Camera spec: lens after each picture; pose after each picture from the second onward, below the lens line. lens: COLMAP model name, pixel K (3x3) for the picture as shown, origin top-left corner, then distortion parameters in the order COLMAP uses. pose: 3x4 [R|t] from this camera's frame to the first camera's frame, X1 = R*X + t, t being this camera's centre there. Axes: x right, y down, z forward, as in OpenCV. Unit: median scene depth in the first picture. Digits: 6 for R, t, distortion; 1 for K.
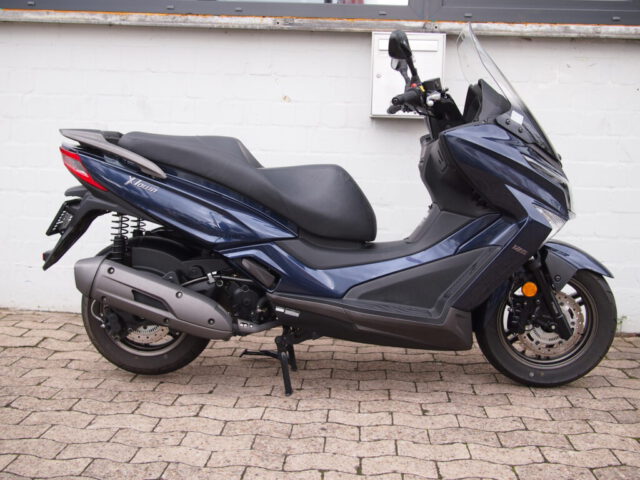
lens RADIAL K [[698.0, 0, 321.6], [0, 698.0, 237.9], [0, 0, 1]] dist [-0.012566, 0.000000]
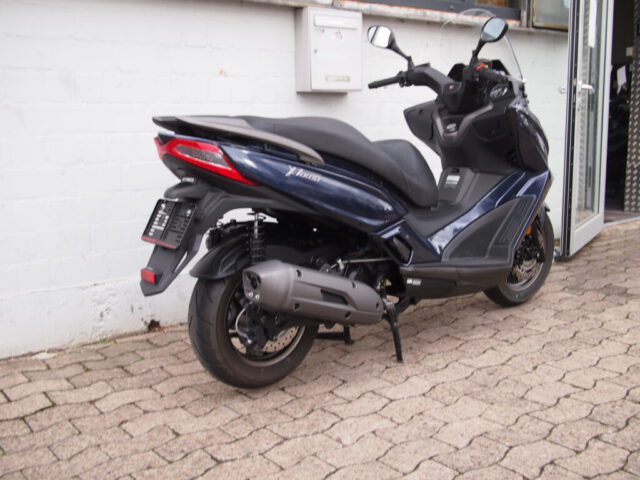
lens RADIAL K [[698.0, 0, 317.4], [0, 698.0, 235.3], [0, 0, 1]] dist [-0.012566, 0.000000]
pose [[0.750115, -0.150486, 0.643958, -0.713026], [0.120545, 0.988565, 0.090601, -0.066066], [-0.650228, 0.009664, 0.759677, 0.257829]]
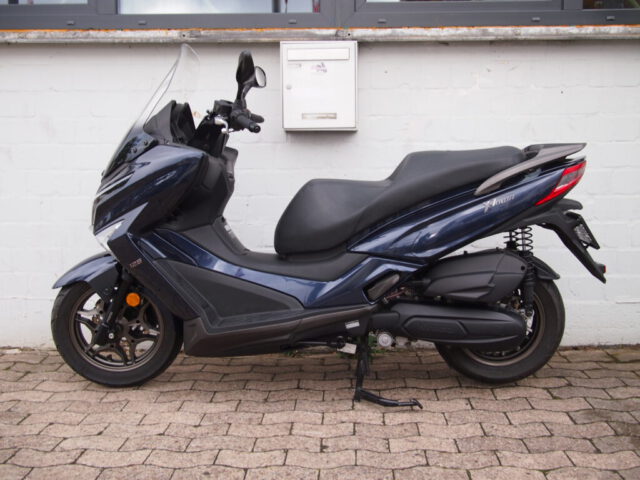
lens RADIAL K [[698.0, 0, 317.7], [0, 698.0, 239.6], [0, 0, 1]] dist [-0.012566, 0.000000]
pose [[0.999280, -0.035936, 0.012183, 0.117977], [0.036020, 0.999328, -0.006758, -0.019371], [-0.011932, 0.007192, 0.999903, 0.056122]]
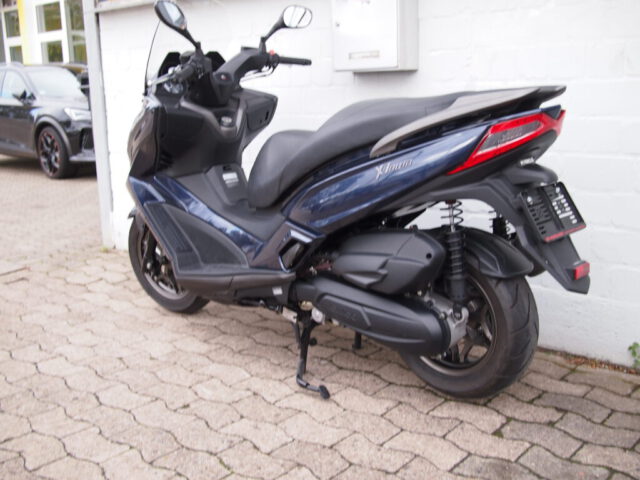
lens RADIAL K [[698.0, 0, 320.9], [0, 698.0, 240.0], [0, 0, 1]] dist [-0.012566, 0.000000]
pose [[0.774322, 0.083685, -0.627234, 0.730510], [-0.026863, 0.994670, 0.099545, -0.059688], [0.632221, -0.060231, 0.772443, 0.347866]]
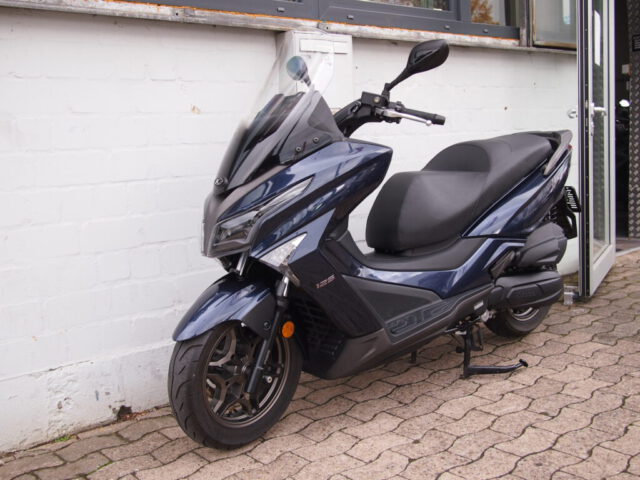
lens RADIAL K [[698.0, 0, 318.8], [0, 698.0, 239.0], [0, 0, 1]] dist [-0.012566, 0.000000]
pose [[0.721285, -0.160507, 0.673785, -0.618457], [0.160617, 0.985023, 0.062708, -0.098607], [-0.673758, 0.062991, 0.736262, 0.396370]]
